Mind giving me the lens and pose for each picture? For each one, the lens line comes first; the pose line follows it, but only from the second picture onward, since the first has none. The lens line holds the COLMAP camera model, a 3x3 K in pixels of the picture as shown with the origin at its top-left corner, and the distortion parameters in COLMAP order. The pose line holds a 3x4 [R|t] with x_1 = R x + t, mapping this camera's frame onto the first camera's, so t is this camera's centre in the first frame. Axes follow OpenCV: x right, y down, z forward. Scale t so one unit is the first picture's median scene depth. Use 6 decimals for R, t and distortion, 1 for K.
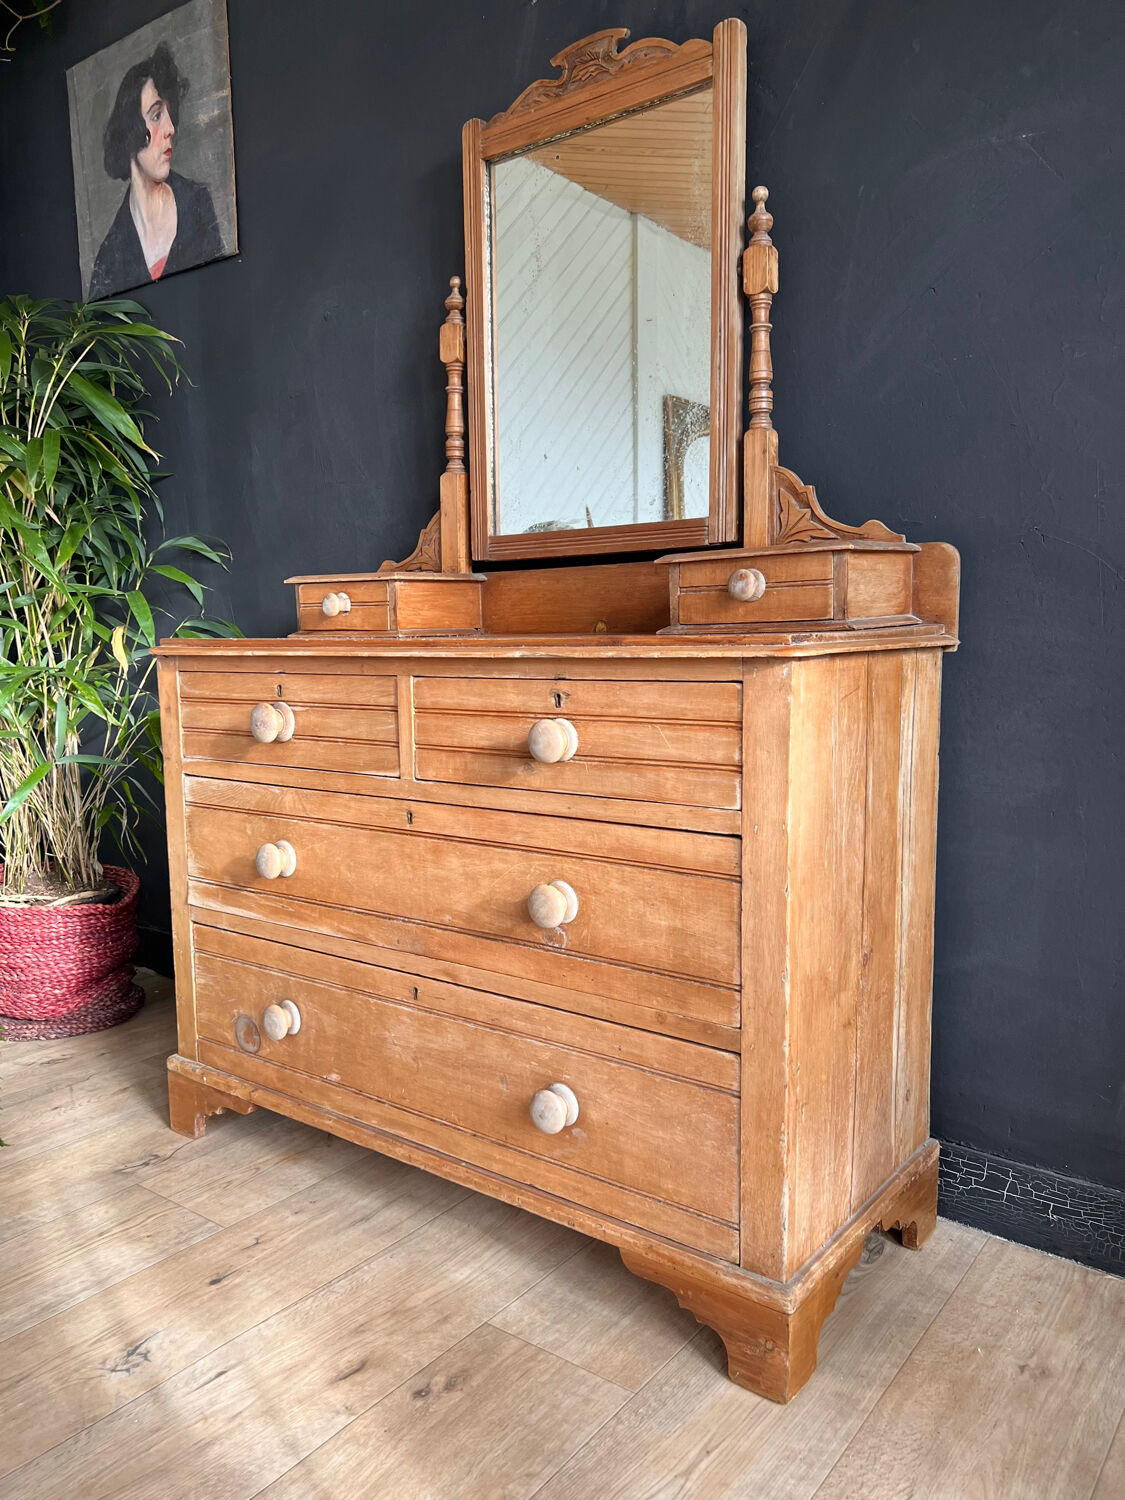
lens RADIAL K [[1123.9, 0, 550.7], [0, 1123.9, 764.0], [0, 0, 1]] dist [0.077138, -0.091228]
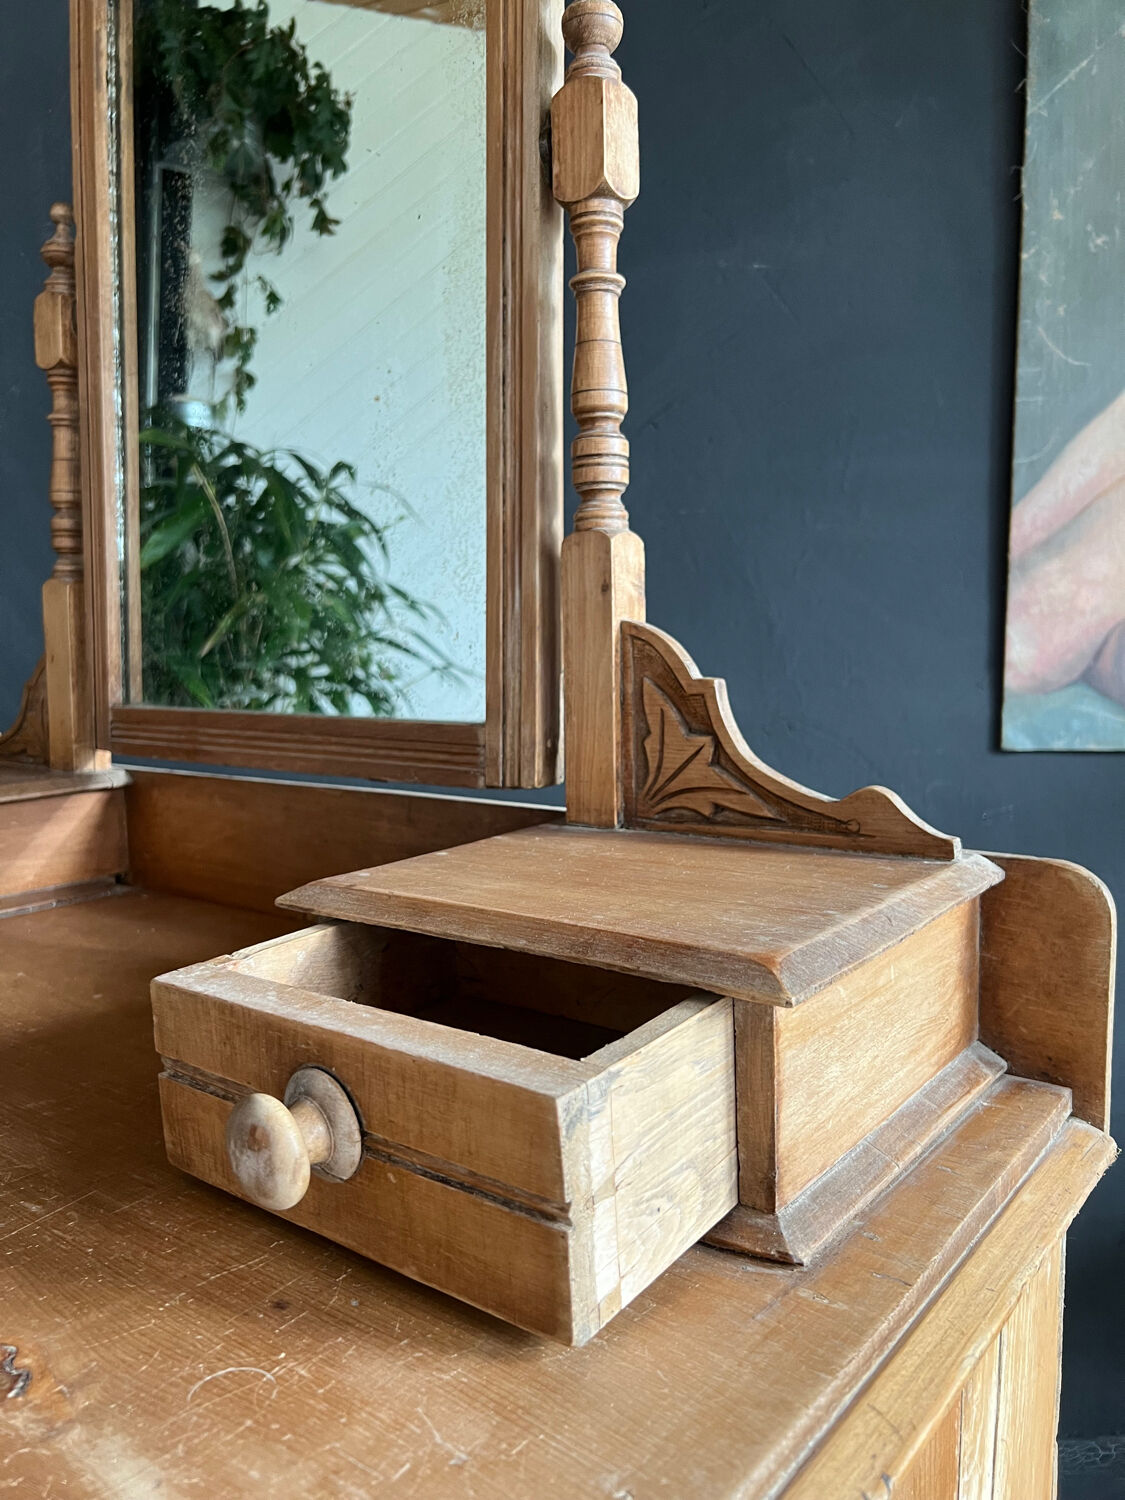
lens RADIAL K [[1150.0, 0, 562.5], [0, 1150.0, 750.0], [0, 0, 1]] dist [0.048132, -0.073485]
pose [[0.999933, 0.005307, -0.010330, 0.187690], [-0.005618, 0.999525, -0.030305, -0.216659], [0.010164, 0.030361, 0.999487, 0.624707]]
